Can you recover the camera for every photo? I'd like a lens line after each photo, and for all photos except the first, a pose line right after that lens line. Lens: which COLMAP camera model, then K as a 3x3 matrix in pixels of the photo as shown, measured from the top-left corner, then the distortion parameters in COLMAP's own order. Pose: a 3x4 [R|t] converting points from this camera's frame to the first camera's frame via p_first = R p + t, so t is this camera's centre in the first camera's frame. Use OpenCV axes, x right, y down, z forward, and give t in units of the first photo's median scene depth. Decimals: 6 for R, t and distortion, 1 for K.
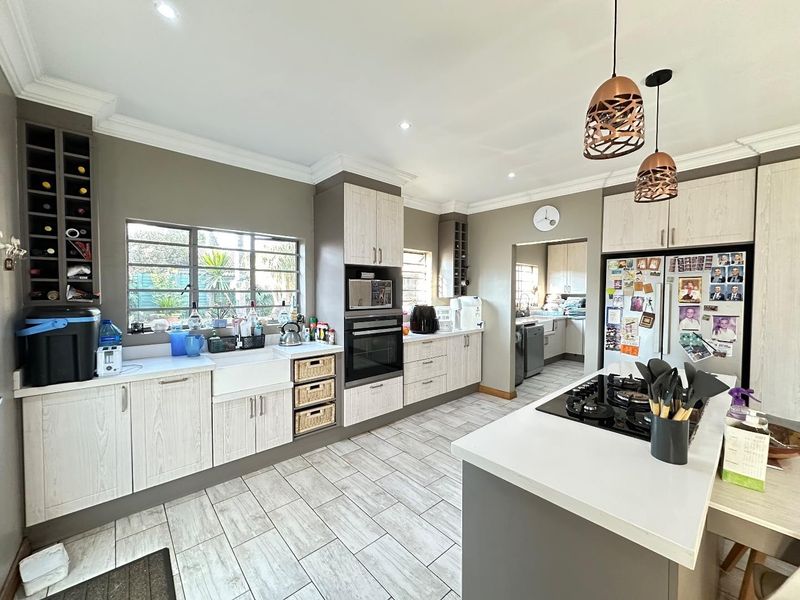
lens RADIAL K [[316.5, 0, 400.0], [0, 316.5, 300.0], [0, 0, 1]] dist [-0.002477, -0.000550]
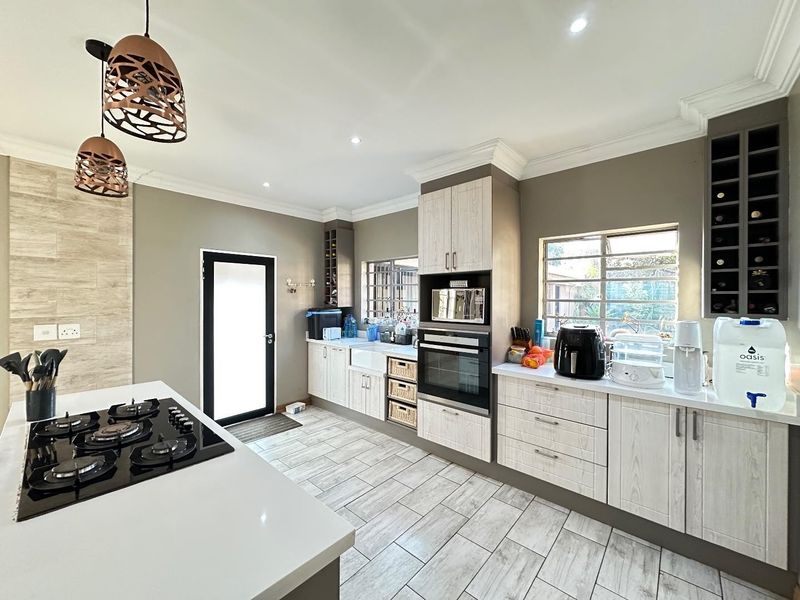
lens RADIAL K [[316.5, 0, 400.0], [0, 316.5, 300.0], [0, 0, 1]] dist [-0.002477, -0.000550]
pose [[0.109621, 0.000423, -0.993973, 0.875720], [-0.031262, 0.999507, -0.003023, -0.029887], [0.993482, 0.031405, 0.109580, 0.870056]]
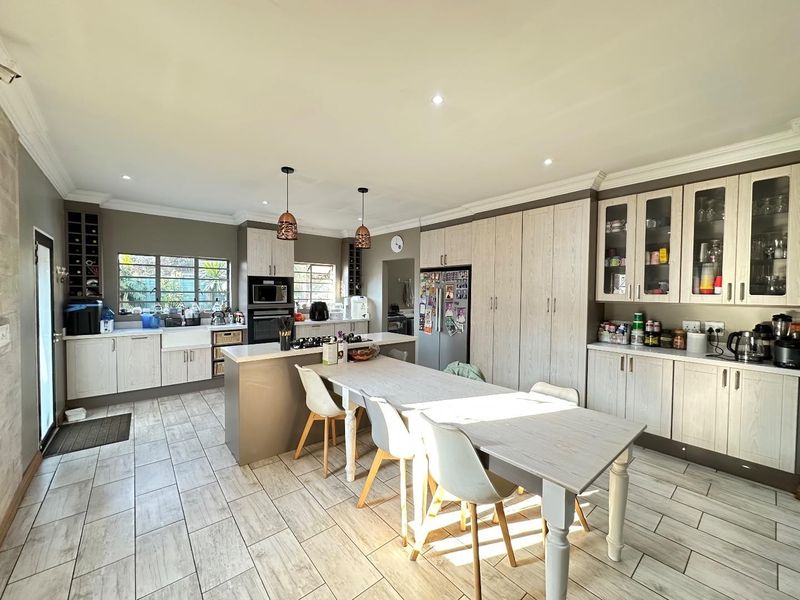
lens RADIAL K [[316.5, 0, 400.0], [0, 316.5, 300.0], [0, 0, 1]] dist [-0.002477, -0.000550]
pose [[0.999576, 0.005048, -0.028689, 0.710838], [-0.005145, 0.999981, -0.003321, 0.015460], [0.028672, 0.003467, 0.999583, -0.676891]]
